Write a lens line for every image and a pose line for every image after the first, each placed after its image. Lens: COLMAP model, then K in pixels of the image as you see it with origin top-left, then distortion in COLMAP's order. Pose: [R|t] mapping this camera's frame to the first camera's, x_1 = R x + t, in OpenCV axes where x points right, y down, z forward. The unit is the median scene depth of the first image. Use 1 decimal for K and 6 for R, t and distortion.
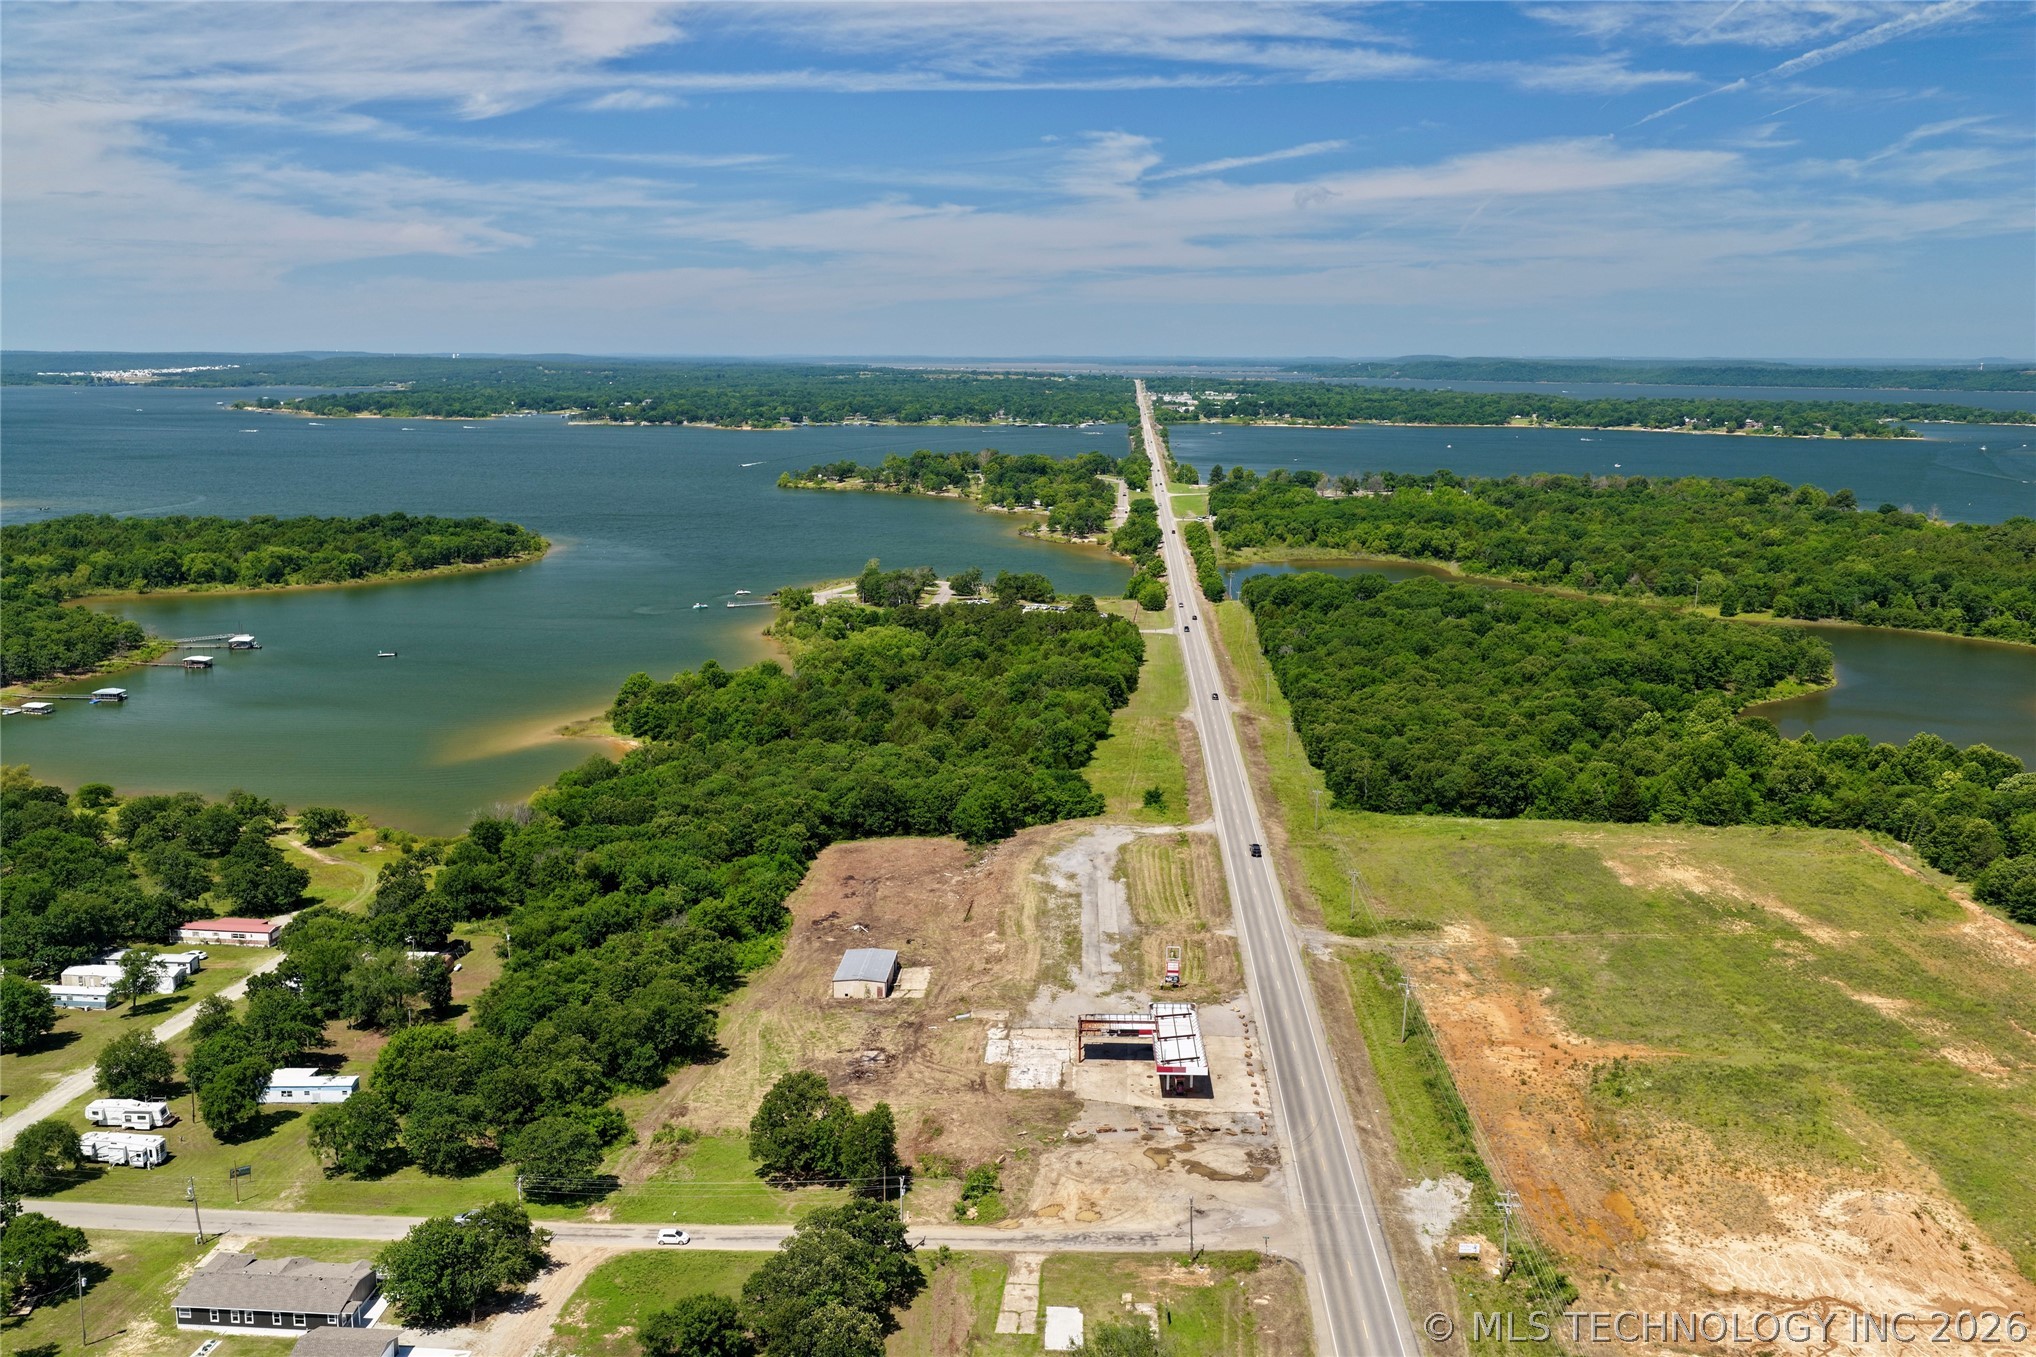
lens RADIAL K [[1687.5, 0, 1021.4], [0, 1687.5, 670.6], [0, 0, 1]] dist [-0.014688, 0.036748]
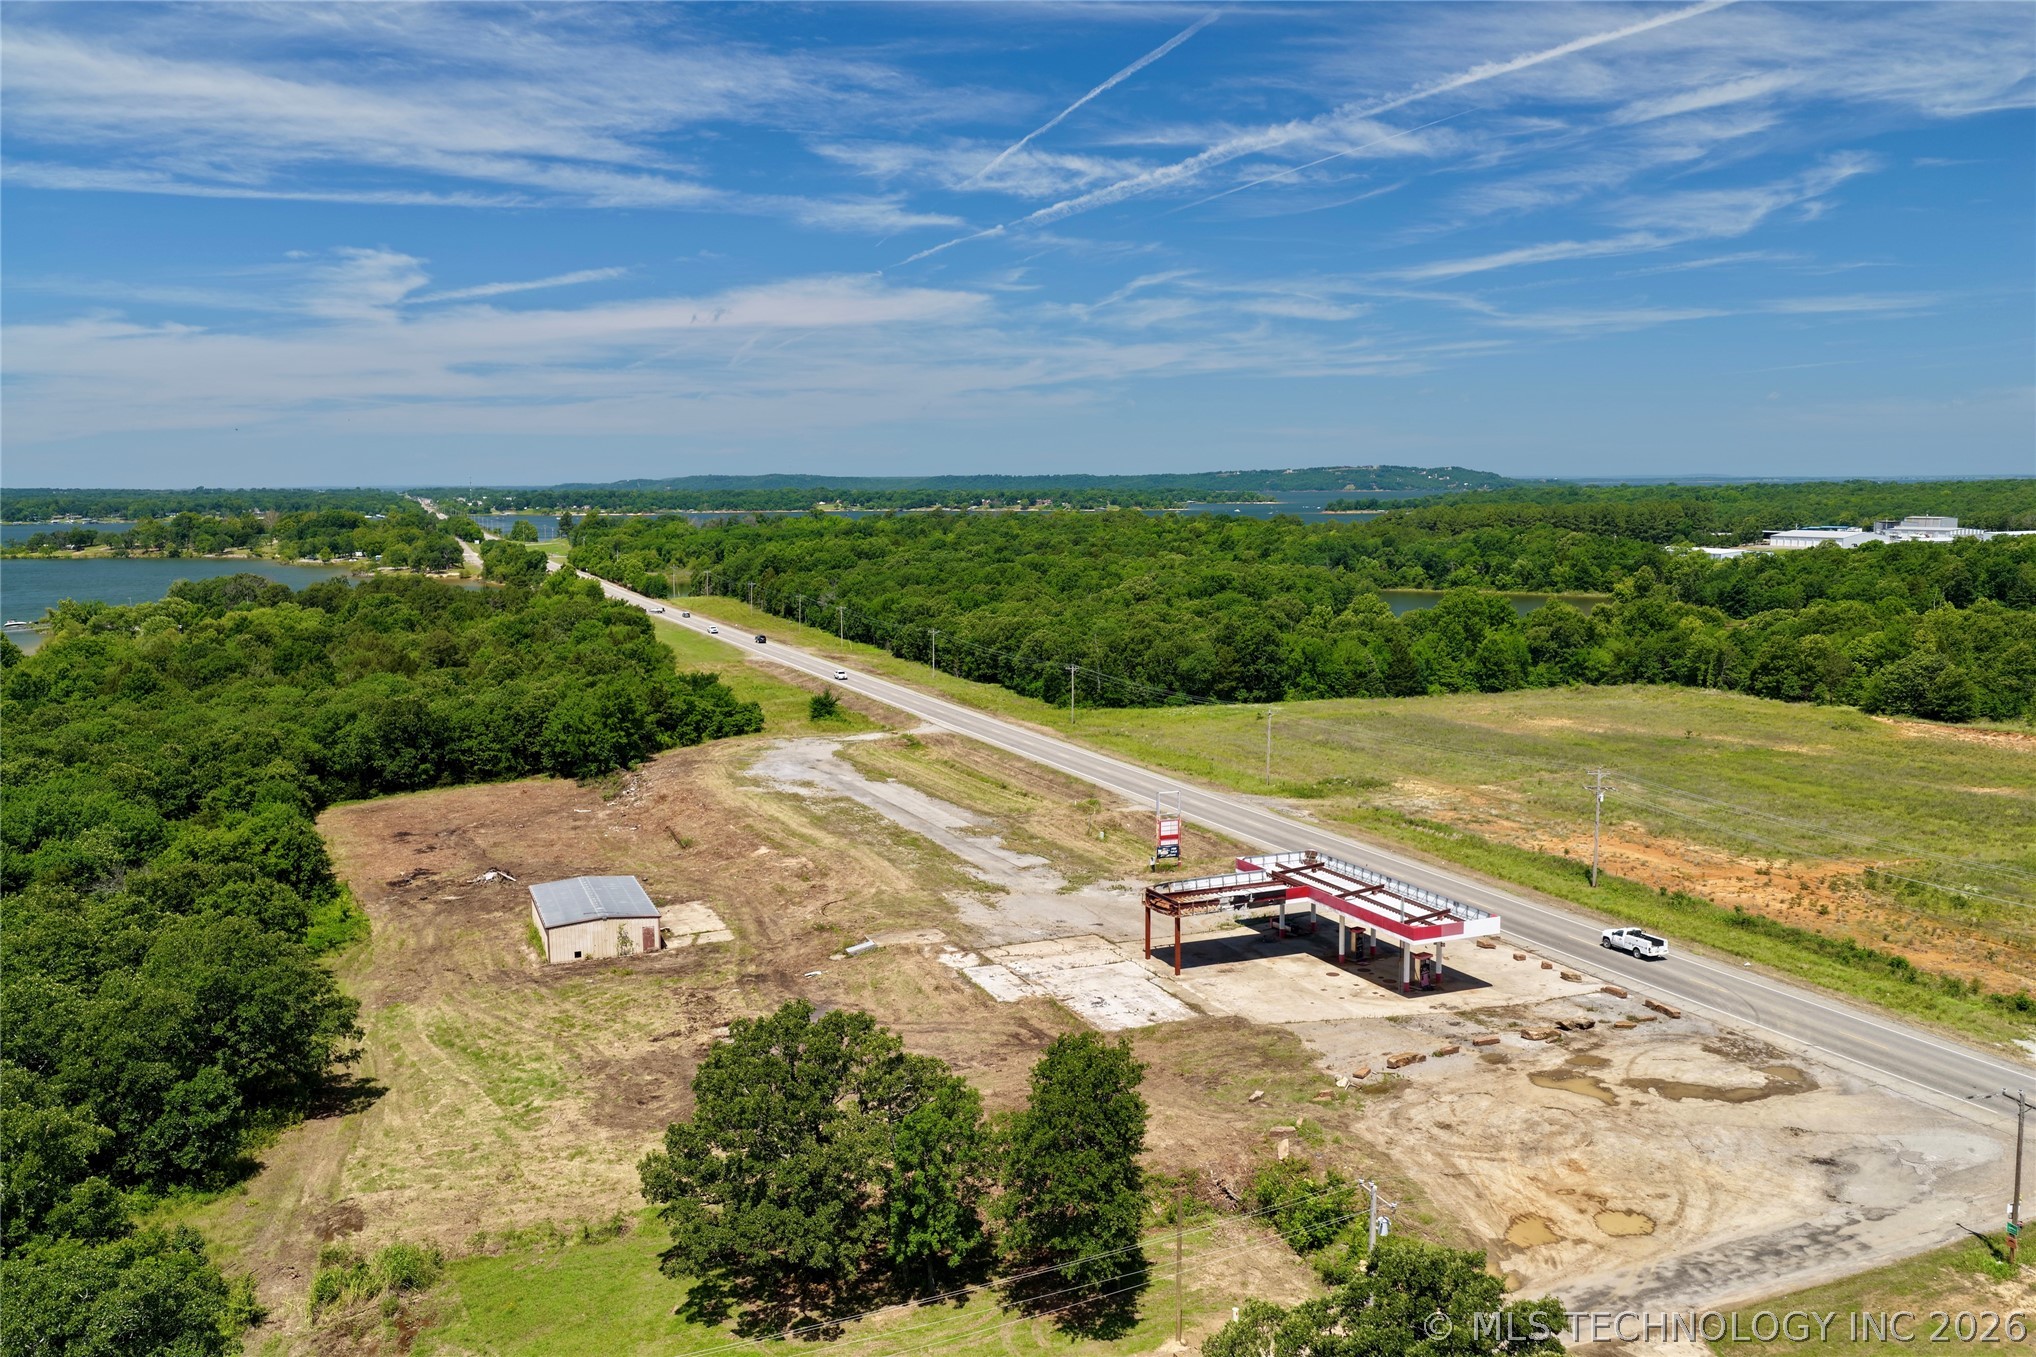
lens RADIAL K [[1687.5, 0, 1021.4], [0, 1687.5, 670.6], [0, 0, 1]] dist [-0.014688, 0.036748]
pose [[0.908238, -0.058402, 0.414360, -0.138527], [0.089620, 0.994384, -0.056285, 0.113979], [-0.408746, 0.088255, 0.908371, 0.383805]]
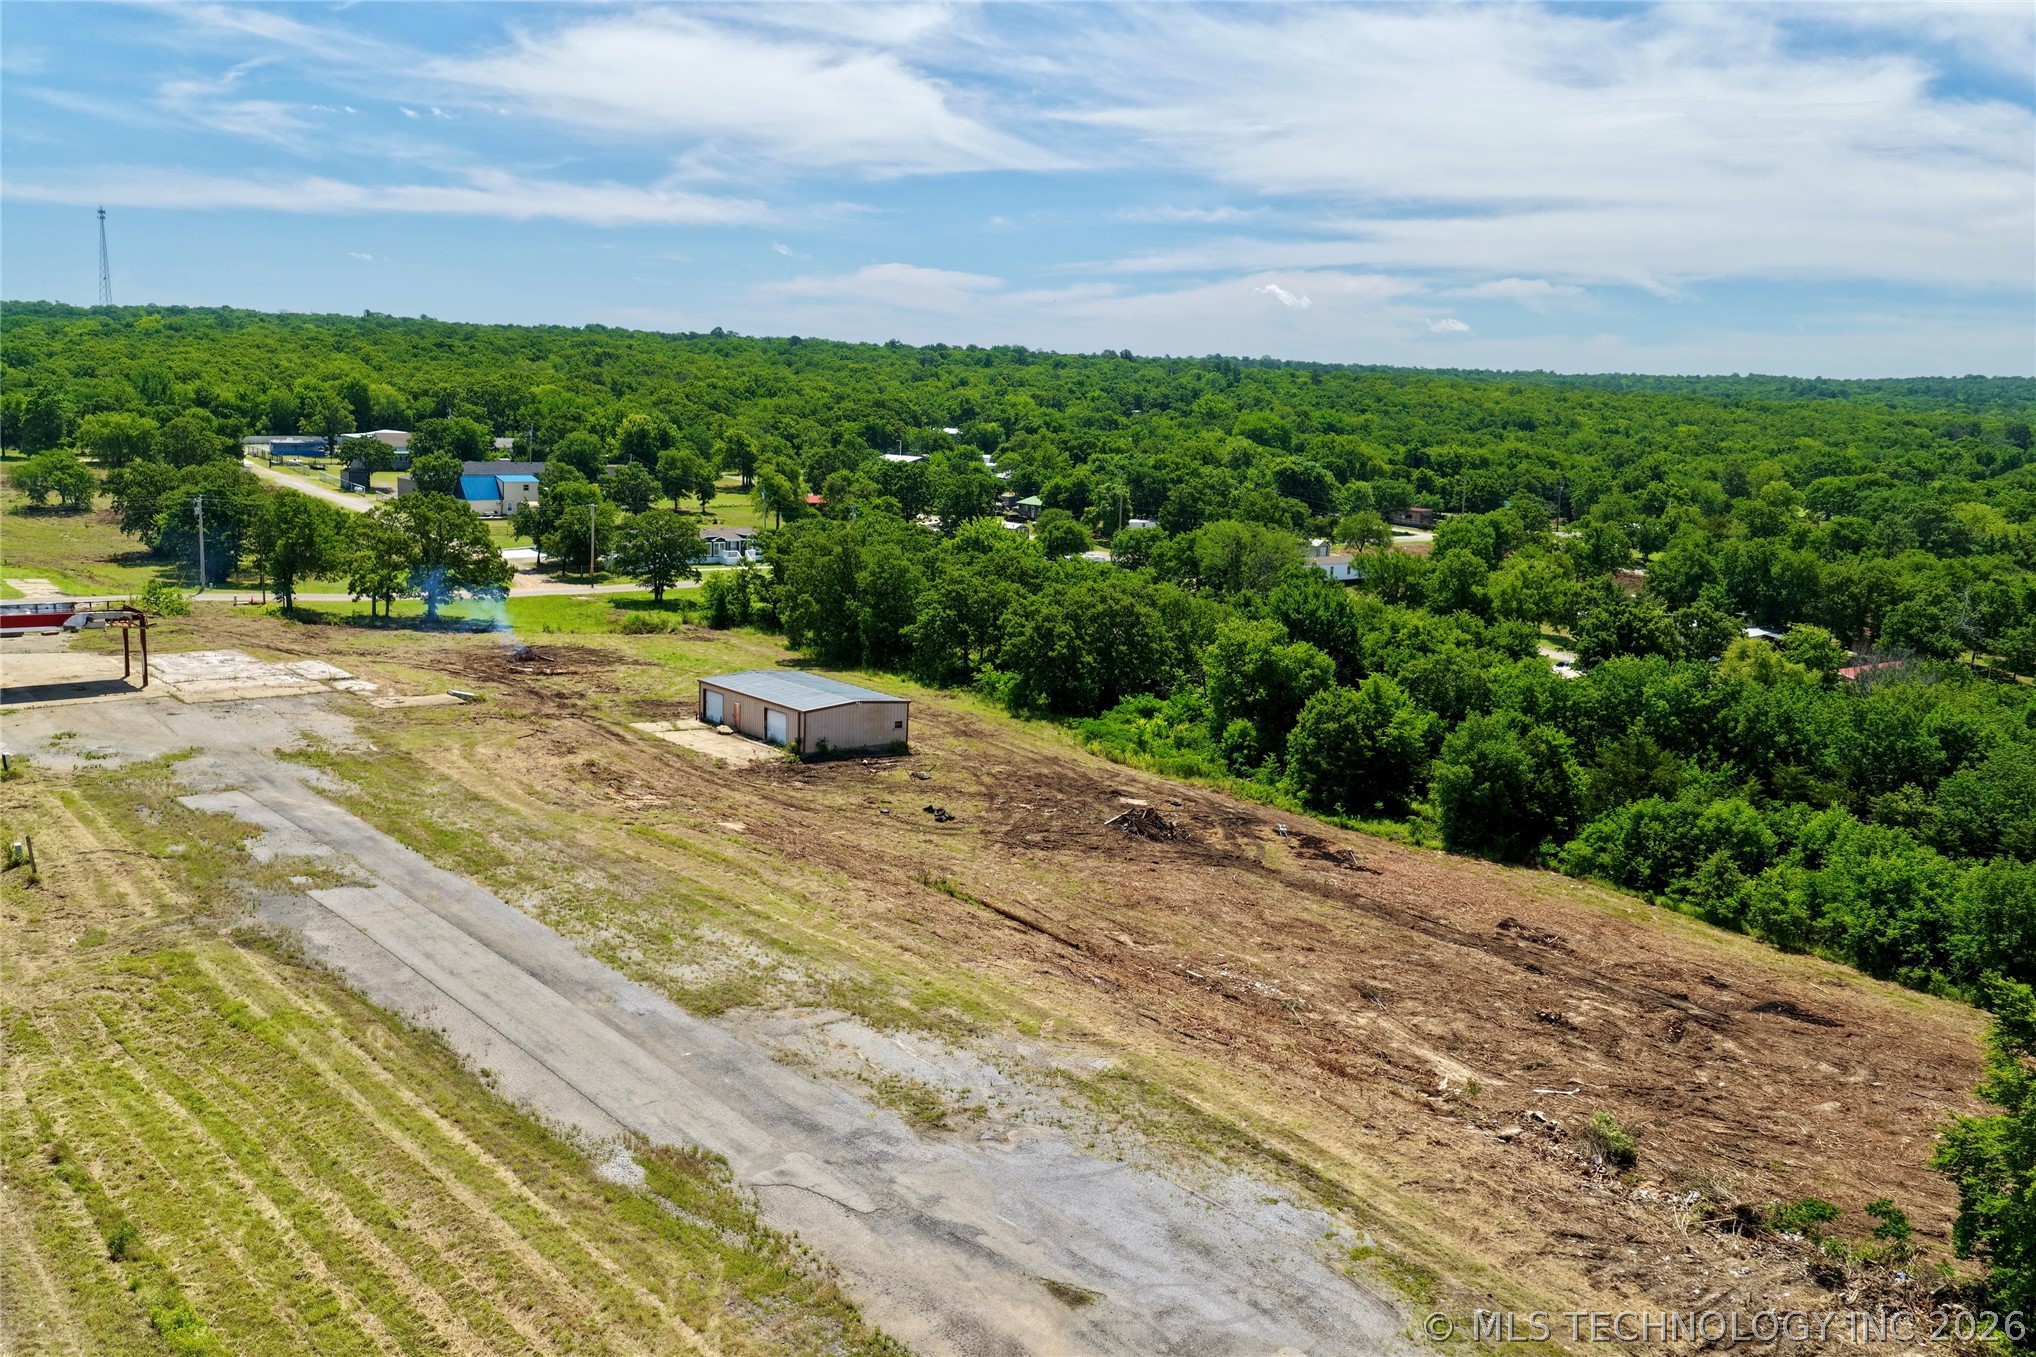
lens RADIAL K [[1693.6, 0, 1026.6], [0, 1693.6, 654.2], [0, 0, 1]] dist [-0.007346, 0.014756]
pose [[-0.725737, 0.072291, -0.684164, 0.125145], [-0.167385, 0.946027, 0.277516, 0.028221], [0.667300, 0.315922, -0.674466, 1.028243]]
